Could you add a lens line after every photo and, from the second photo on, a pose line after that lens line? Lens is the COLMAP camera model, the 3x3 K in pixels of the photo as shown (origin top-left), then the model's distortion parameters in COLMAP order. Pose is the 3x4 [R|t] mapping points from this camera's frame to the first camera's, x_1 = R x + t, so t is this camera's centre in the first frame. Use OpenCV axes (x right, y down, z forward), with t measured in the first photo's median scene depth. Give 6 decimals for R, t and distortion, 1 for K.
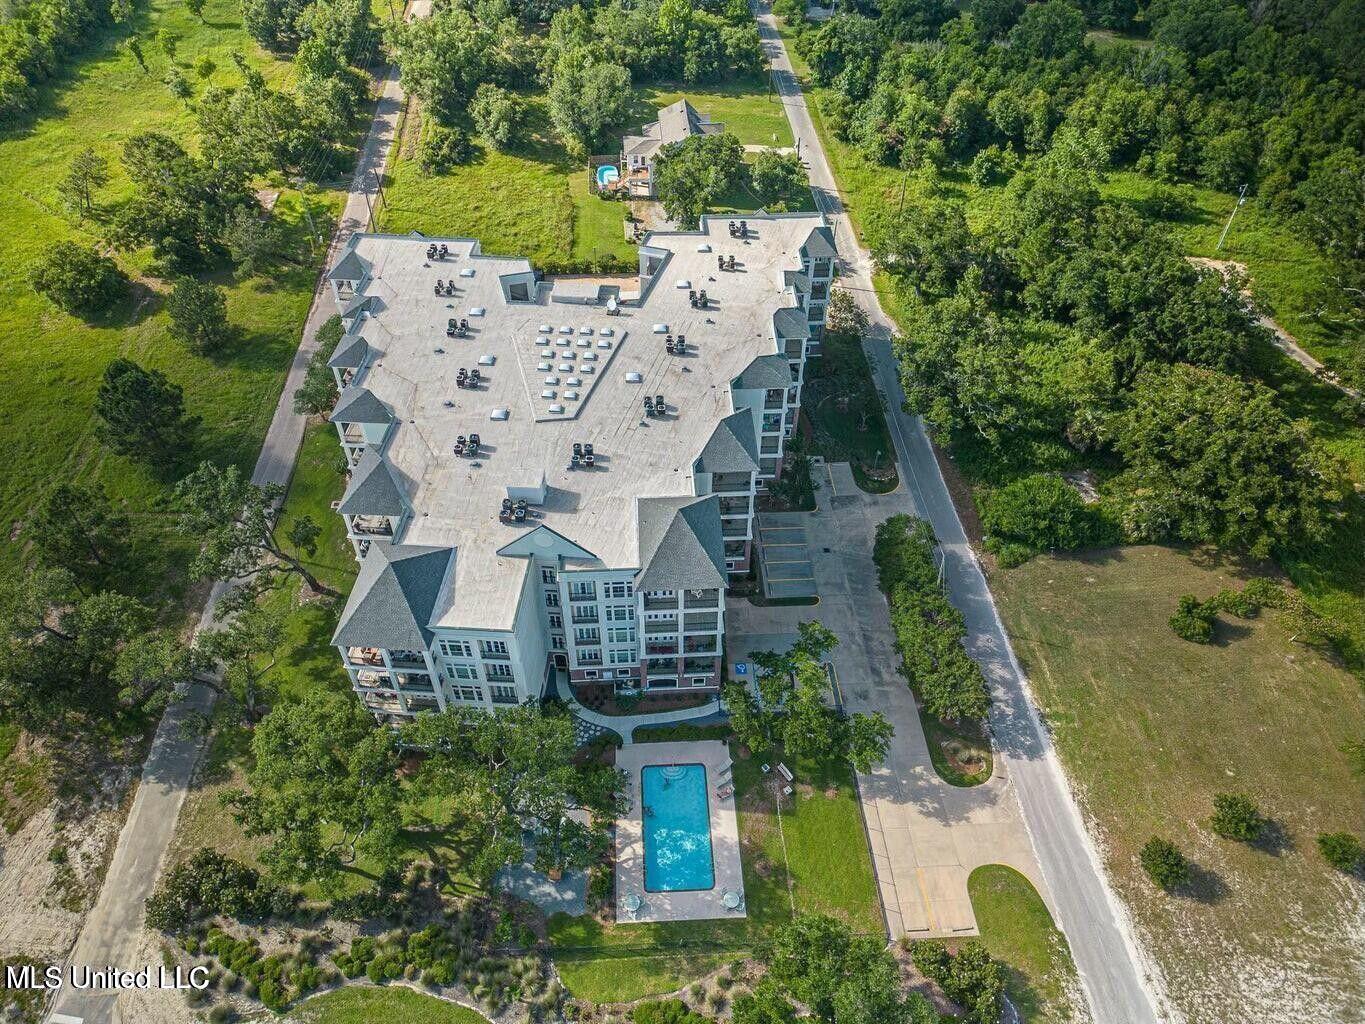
lens RADIAL K [[958.2, 0, 675.6], [0, 958.2, 498.8], [0, 0, 1]] dist [0.008807, -0.009042]
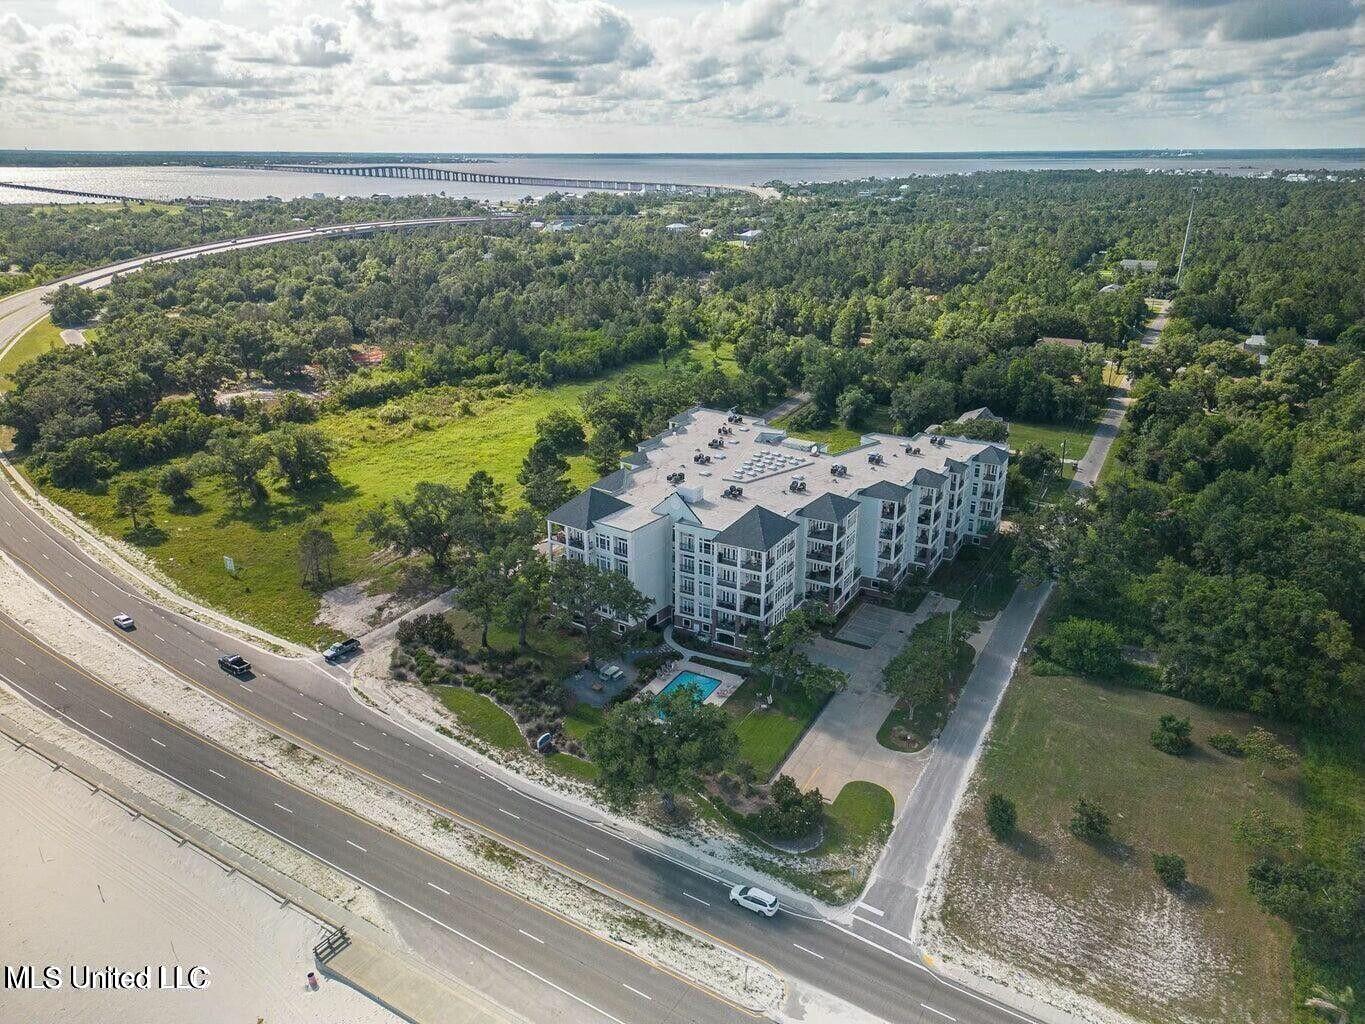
lens RADIAL K [[958.2, 0, 674.8], [0, 958.2, 509.7], [0, 0, 1]] dist [0.008807, -0.009042]
pose [[0.842990, 0.180911, -0.506596, 0.646857], [-0.375260, 0.872526, -0.312855, 0.527278], [0.385419, 0.453838, 0.803419, -0.288111]]
